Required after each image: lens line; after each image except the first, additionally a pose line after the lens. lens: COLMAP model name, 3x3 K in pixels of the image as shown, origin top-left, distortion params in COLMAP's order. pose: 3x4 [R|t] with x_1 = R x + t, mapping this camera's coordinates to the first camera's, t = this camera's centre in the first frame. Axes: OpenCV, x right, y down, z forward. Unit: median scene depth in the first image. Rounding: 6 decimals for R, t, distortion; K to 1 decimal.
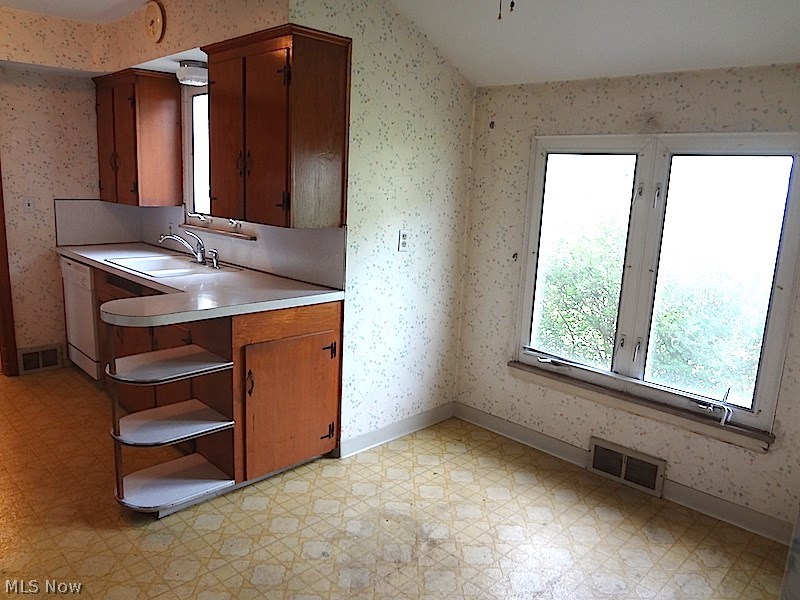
lens RADIAL K [[603.6, 0, 384.5], [0, 603.6, 300.6], [0, 0, 1]] dist [-0.022628, 0.007186]
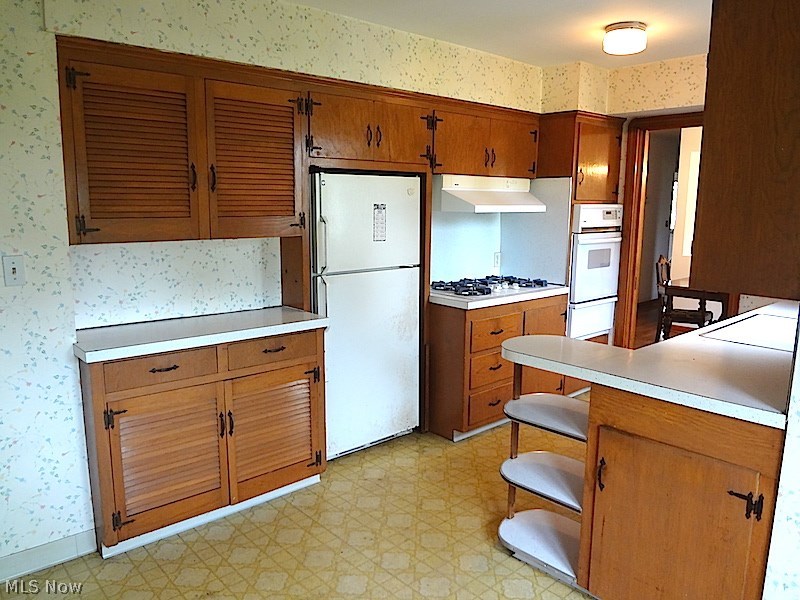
lens RADIAL K [[592.0, 0, 403.0], [0, 592.0, 302.0], [0, 0, 1]] dist [-0.042437, -0.000122]
pose [[-0.024657, 0.133469, -0.990746, 0.448985], [-0.205886, 0.969124, 0.135681, -0.114491], [0.978265, 0.207326, 0.003584, 0.628822]]
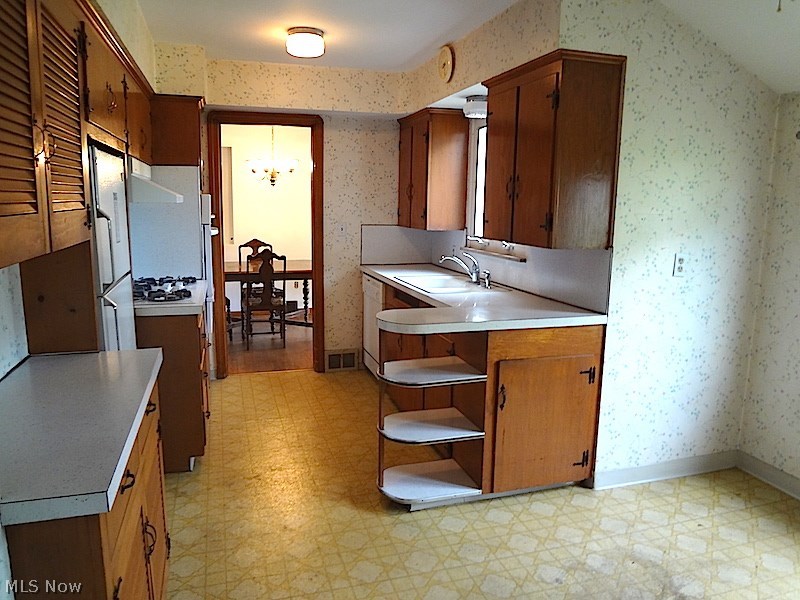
lens RADIAL K [[597.6, 0, 400.0], [0, 597.6, 300.0], [0, 0, 1]] dist [-0.024687, 0.003044]
pose [[0.894143, 0.048393, -0.445159, 0.059610], [-0.070026, 0.997023, -0.032267, 0.013938], [0.442273, 0.060024, 0.894870, 0.000282]]
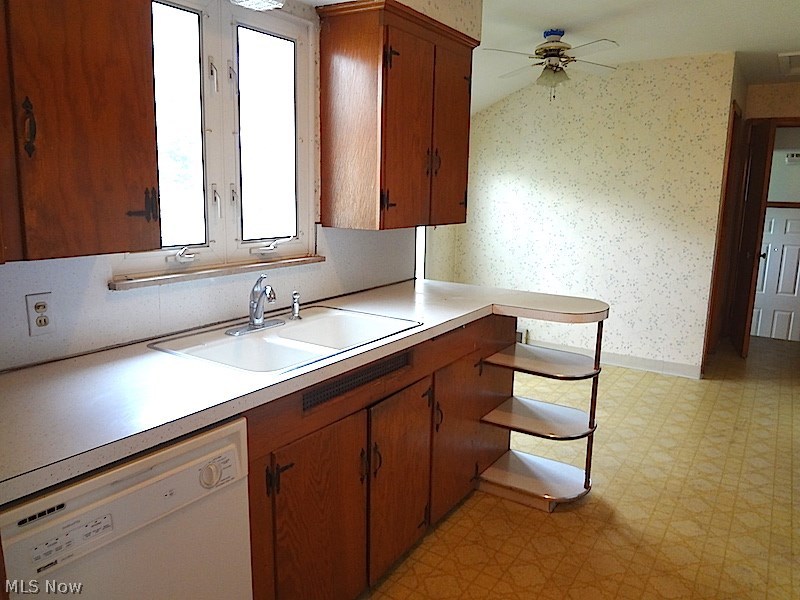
lens RADIAL K [[597.6, 0, 400.0], [0, 597.6, 300.0], [0, 0, 1]] dist [-0.024687, 0.003044]
pose [[-0.230196, -0.227162, 0.946260, -1.093324], [0.165994, 0.948957, 0.268191, -0.272637], [-0.958883, 0.218810, -0.180739, 1.223879]]
